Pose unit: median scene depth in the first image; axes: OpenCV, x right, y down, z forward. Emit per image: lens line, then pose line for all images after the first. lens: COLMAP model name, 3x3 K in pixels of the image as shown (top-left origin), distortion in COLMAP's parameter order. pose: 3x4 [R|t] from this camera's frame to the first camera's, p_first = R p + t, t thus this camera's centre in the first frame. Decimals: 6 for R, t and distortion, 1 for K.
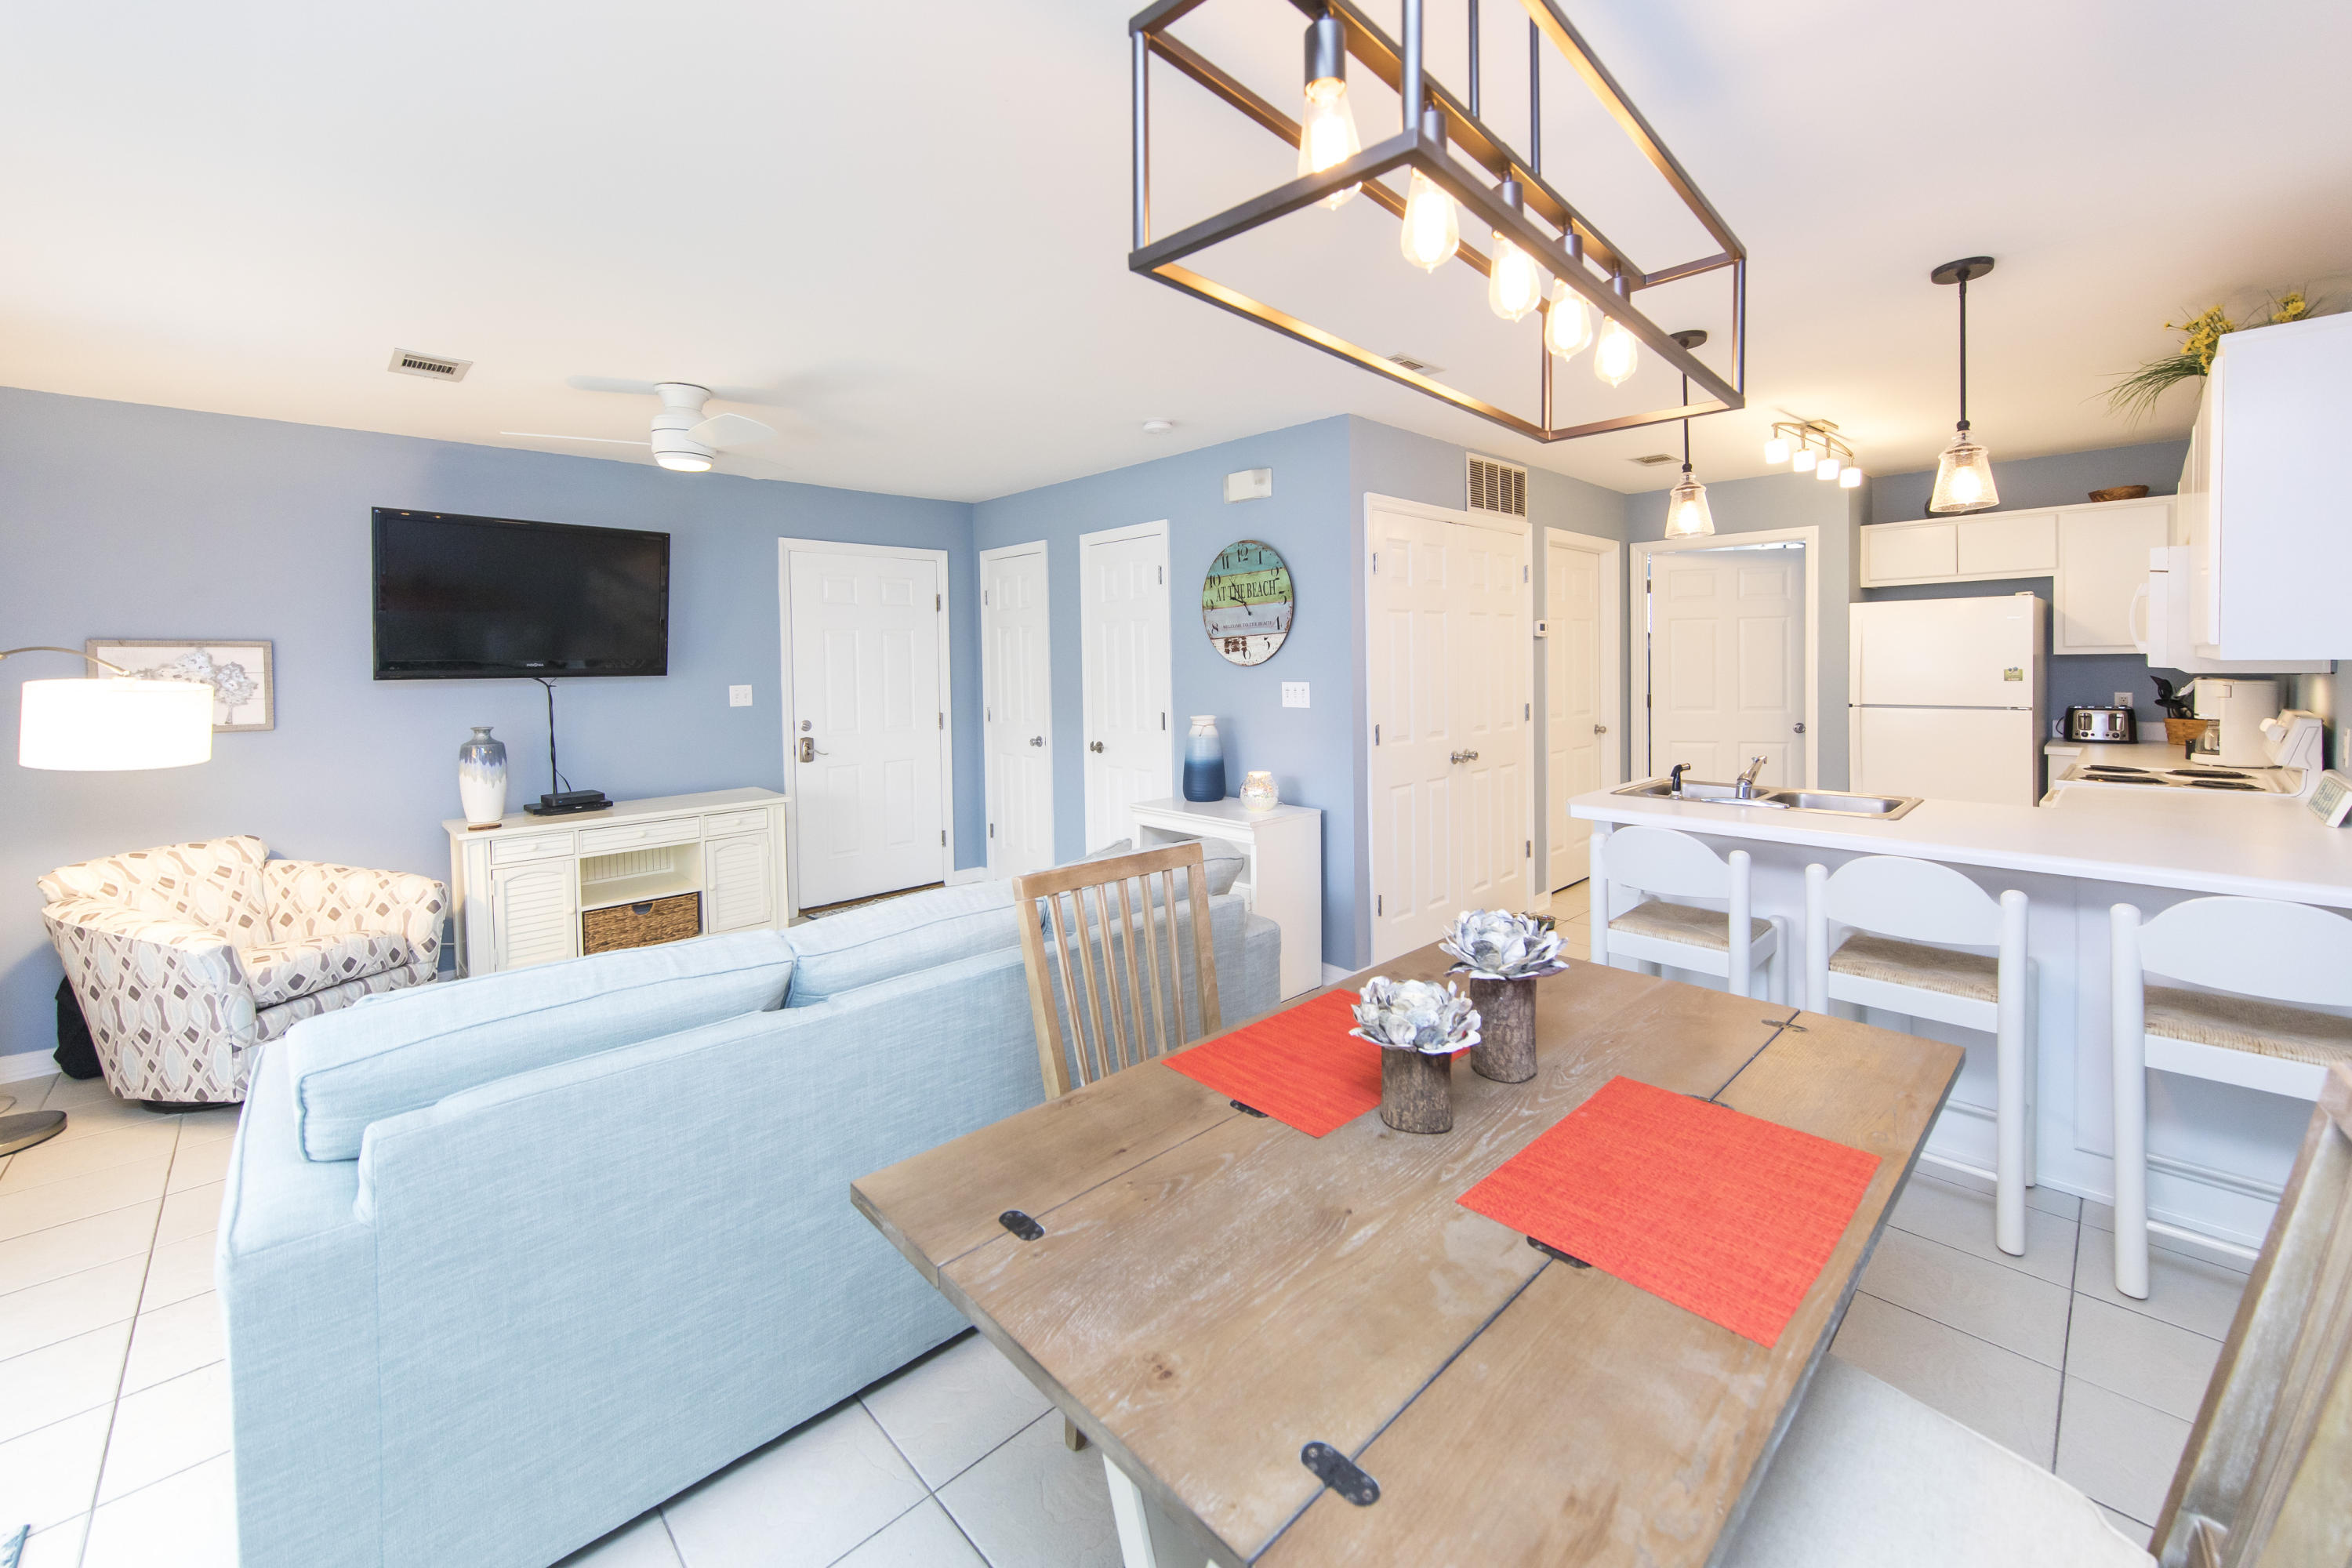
lens RADIAL K [[949.8, 0, 1176.8], [0, 949.8, 679.9], [0, 0, 1]] dist [-0.000806, 0.000158]
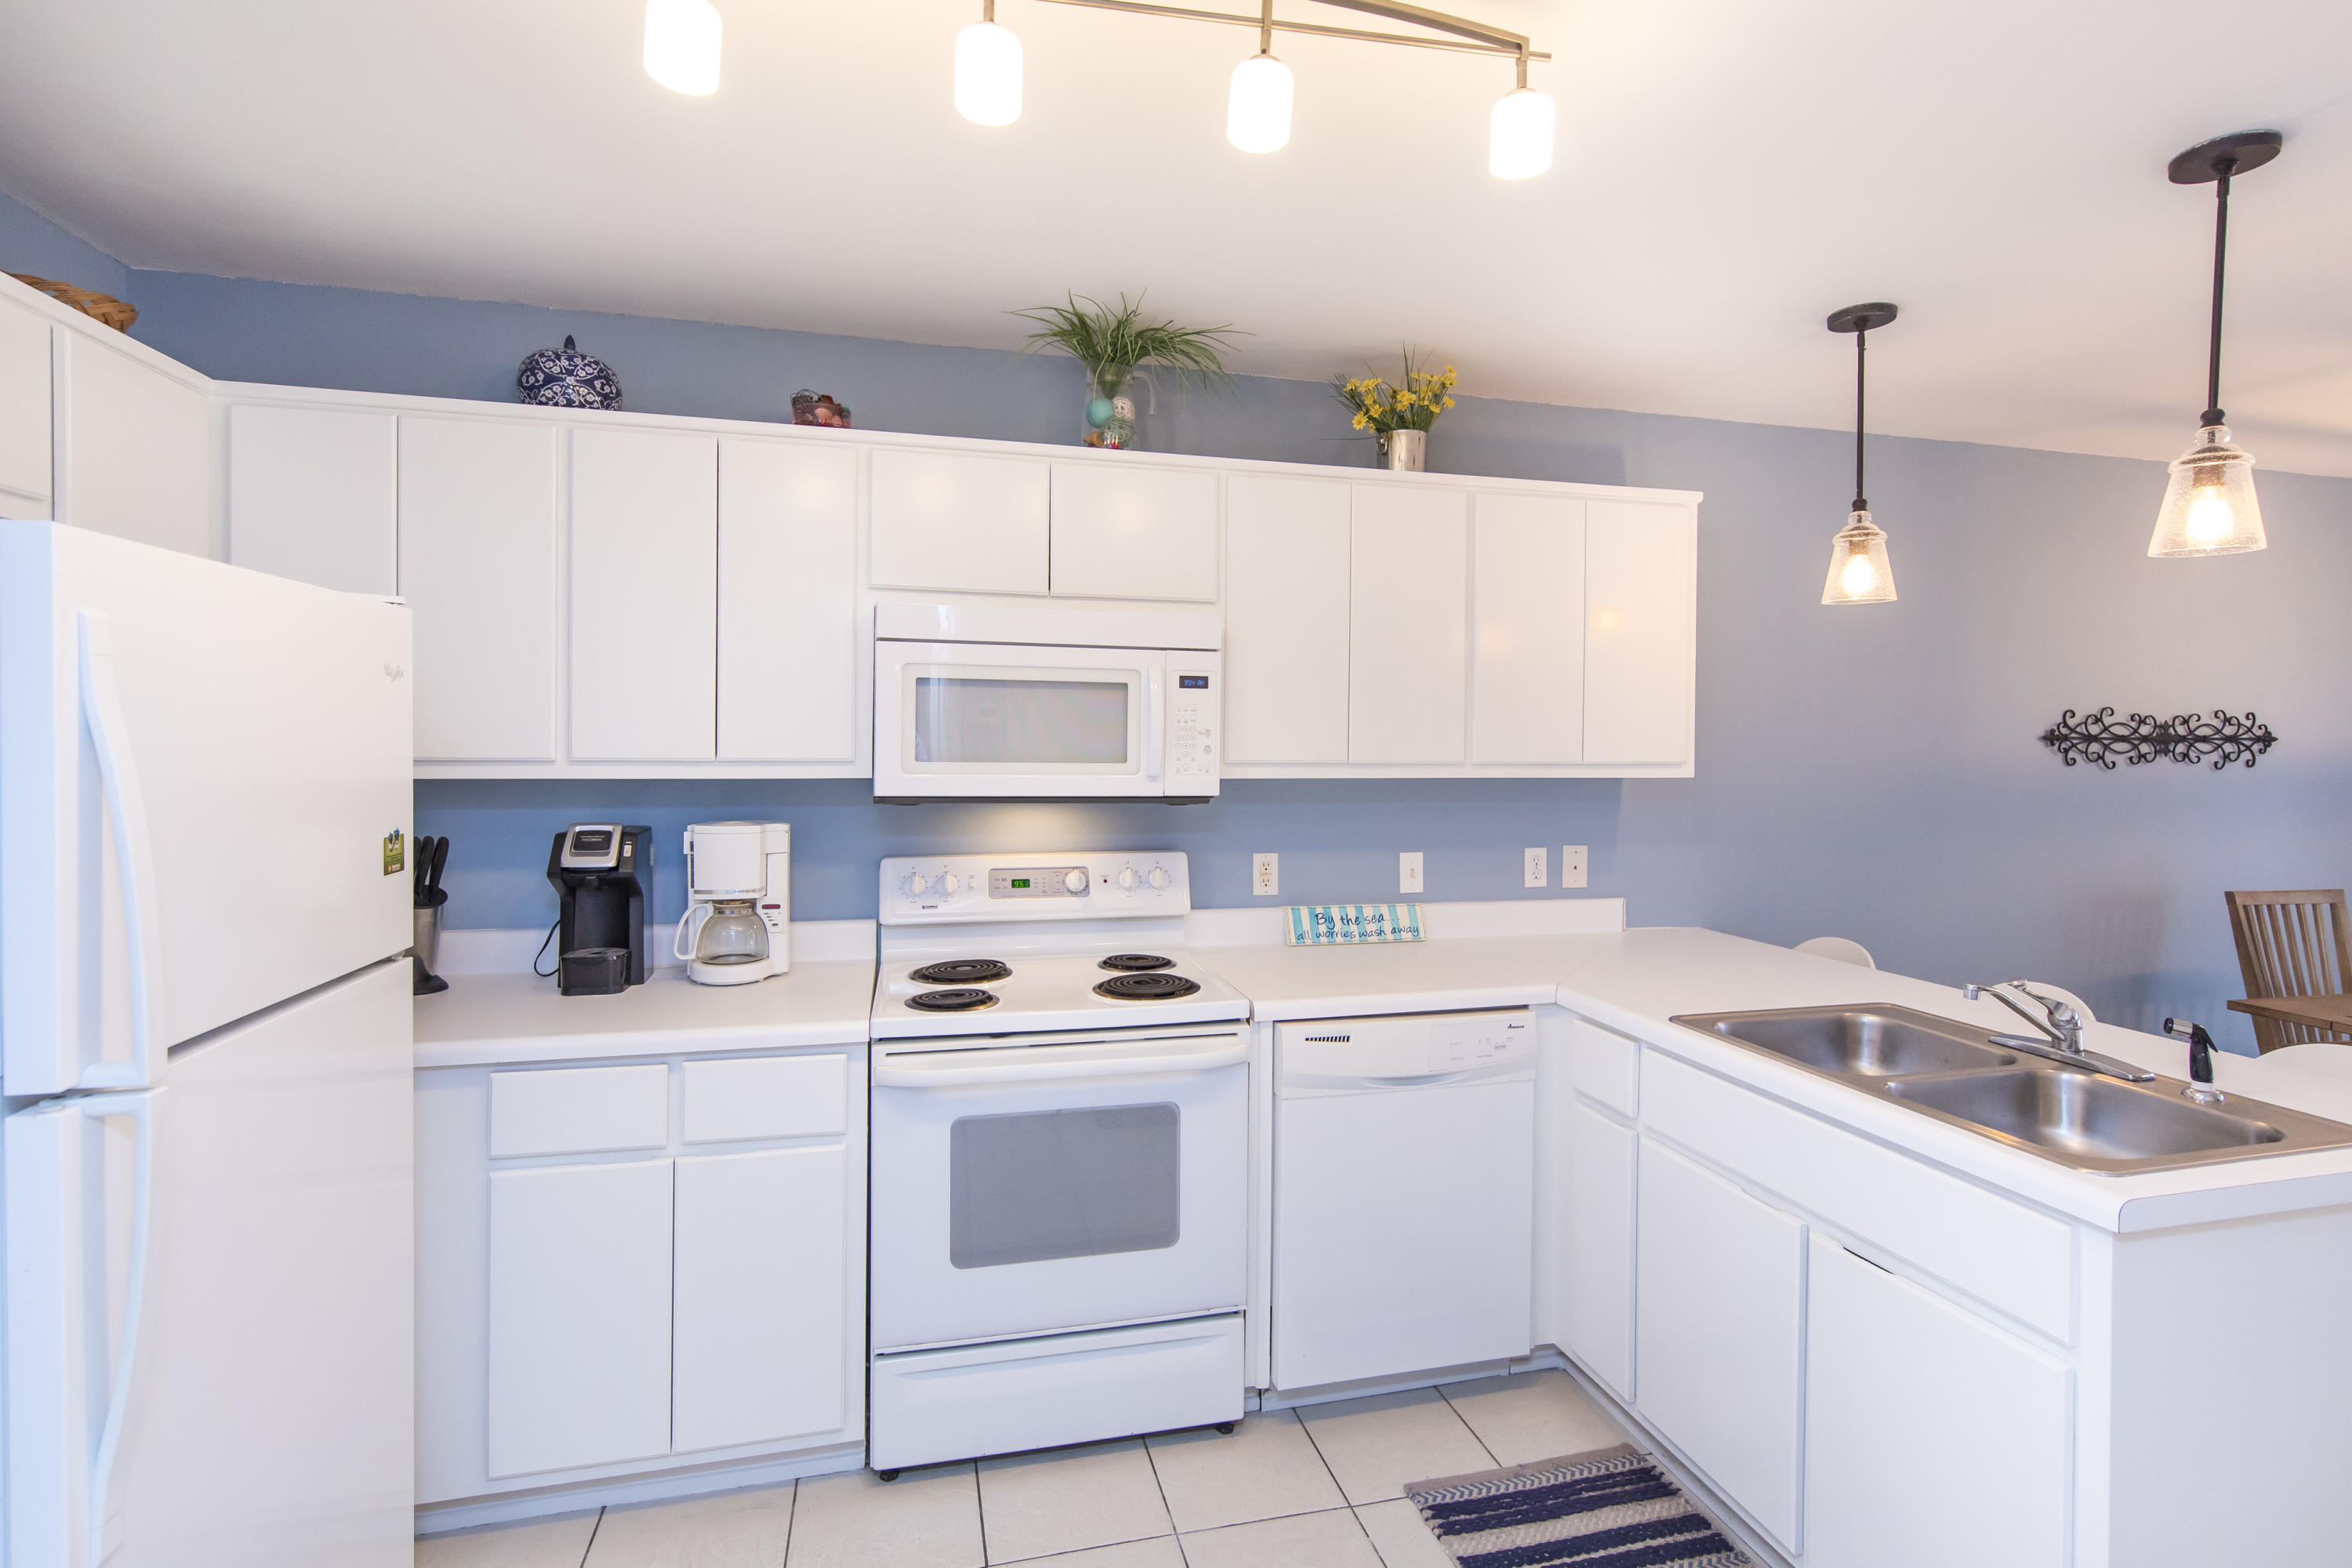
lens RADIAL K [[1120.6, 0, 1210.8], [0, 1120.6, 753.0], [0, 0, 1]] dist [0.002754, -0.000016]
pose [[-0.881480, 0.002401, 0.472216, 0.511476], [0.015441, 0.999599, 0.023740, -0.047279], [-0.471970, 0.028217, -0.881163, 1.318027]]
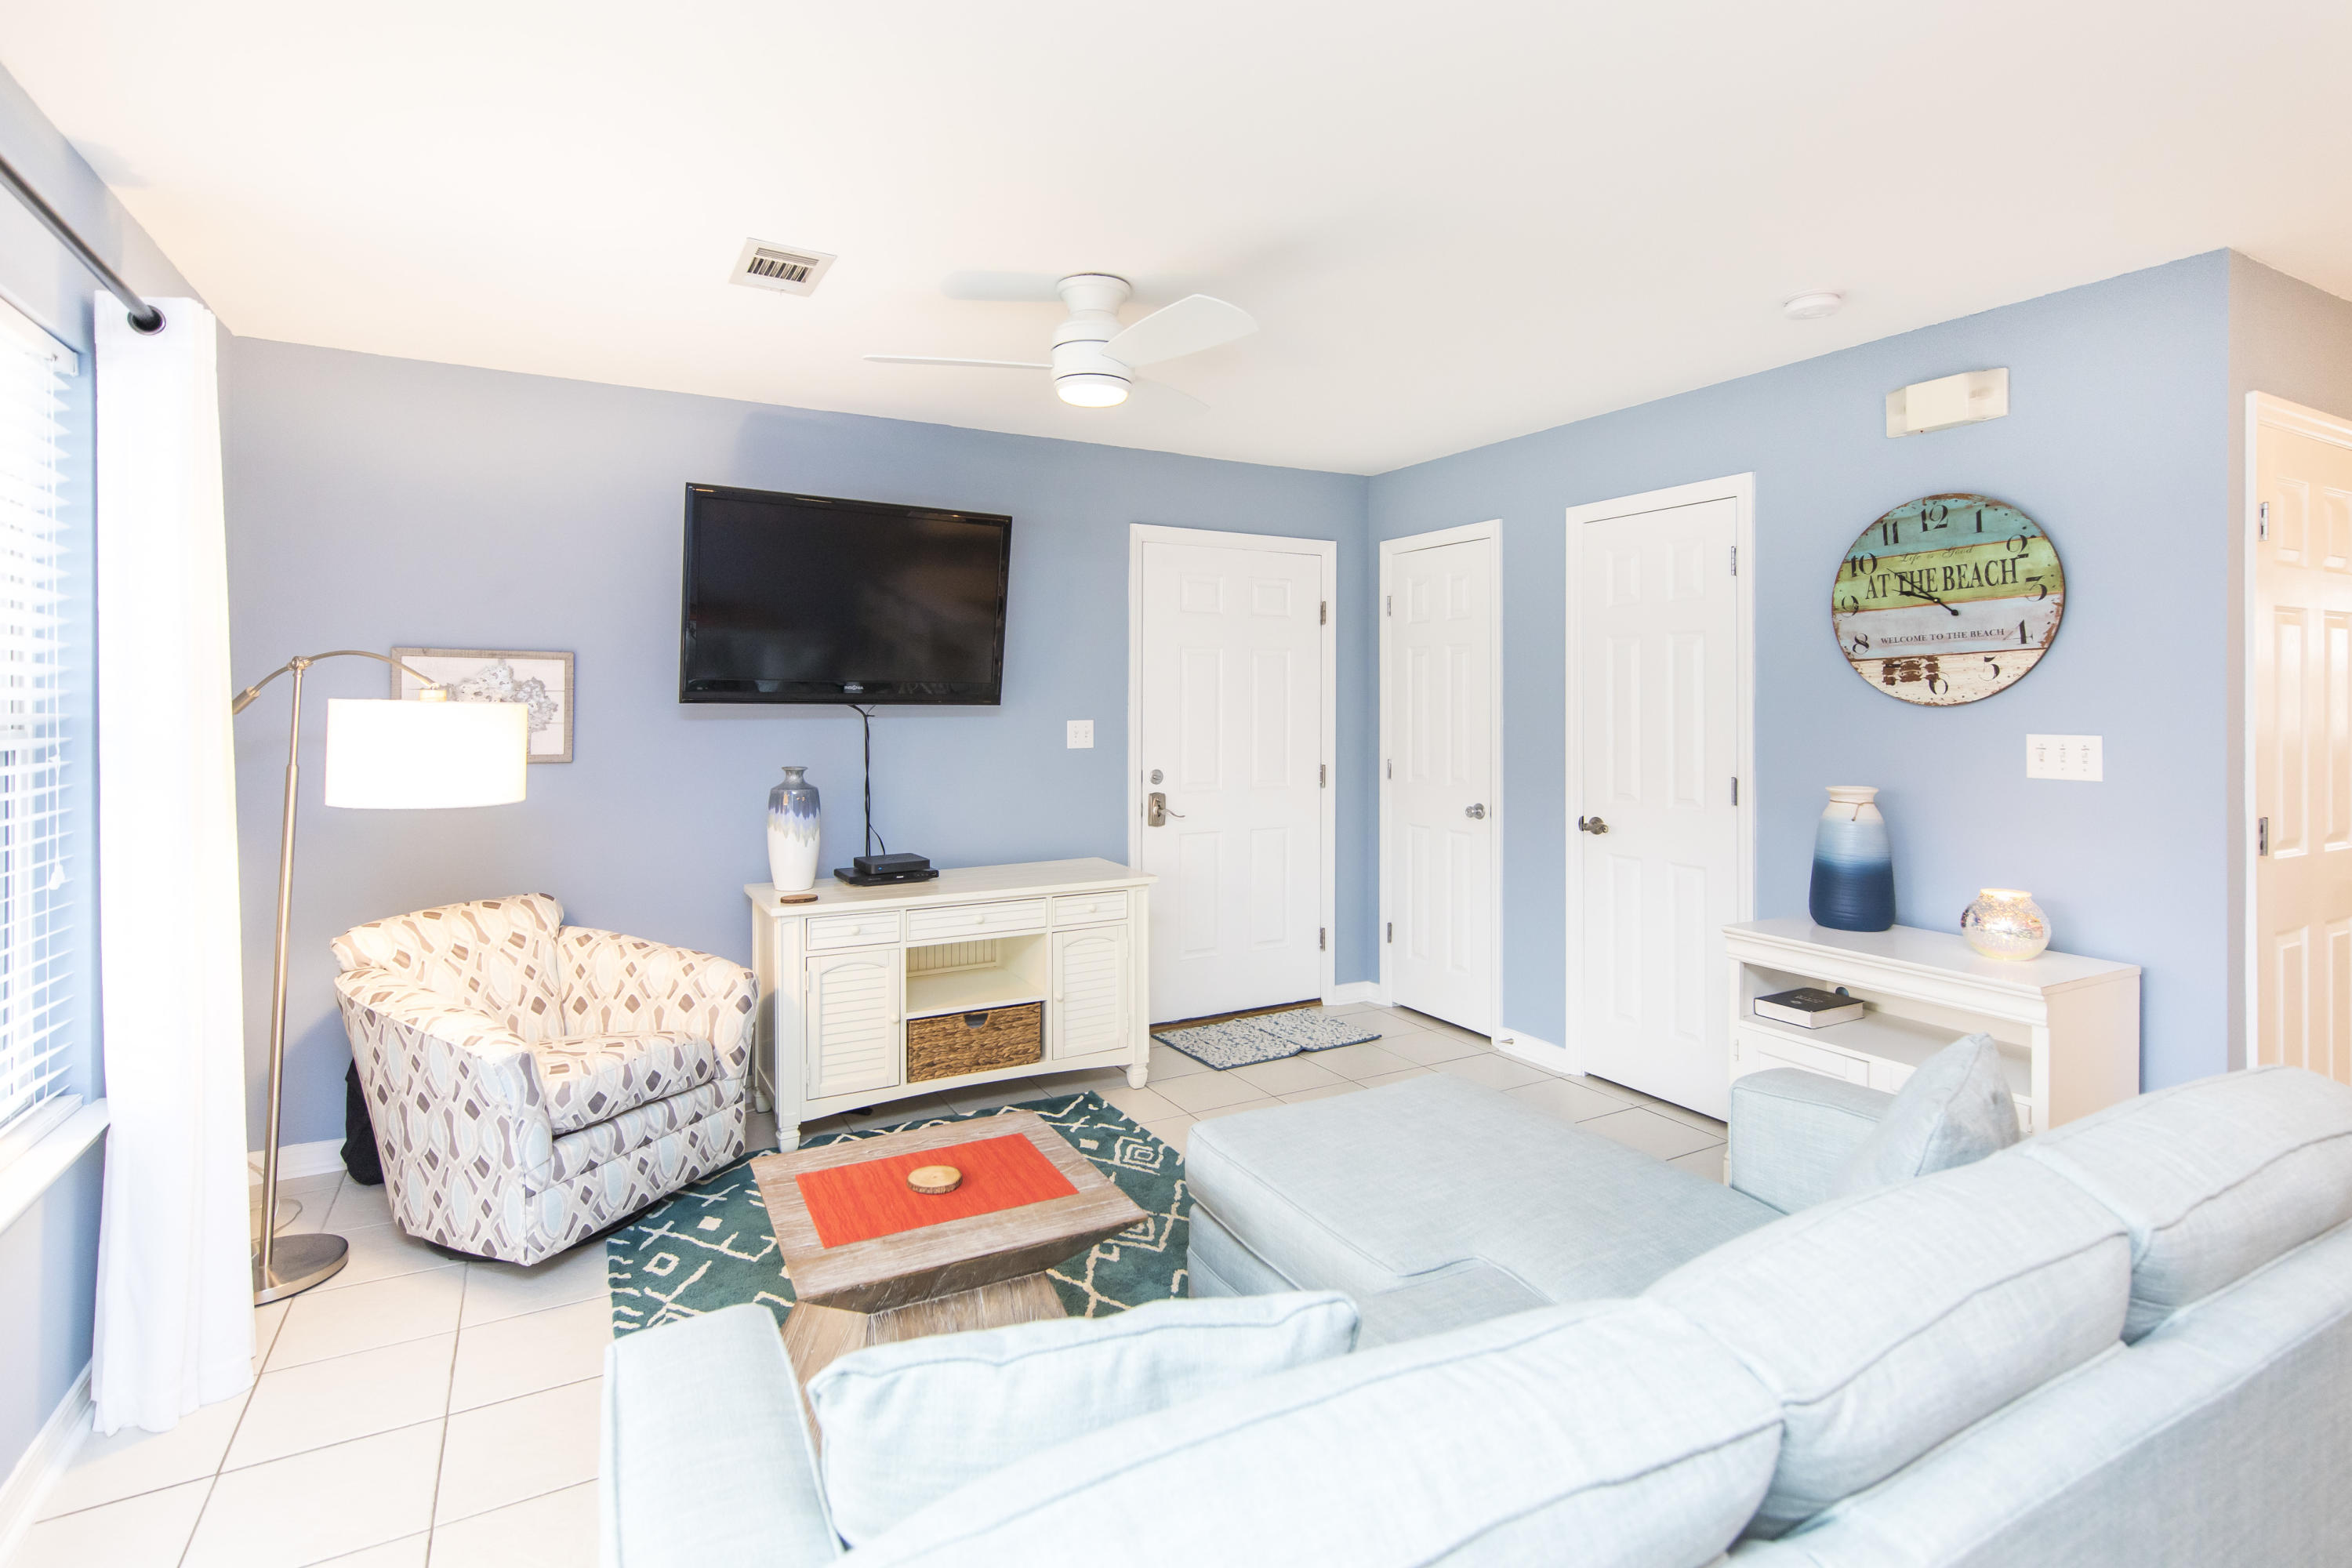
lens RADIAL K [[1125.6, 0, 1149.9], [0, 1125.6, 696.9], [0, 0, 1]] dist [0.002824, 0.000658]
pose [[0.965518, 0.016422, -0.259816, -0.236589], [-0.022743, 0.999514, -0.021341, 0.006504], [0.259339, 0.026515, 0.965422, 0.208069]]
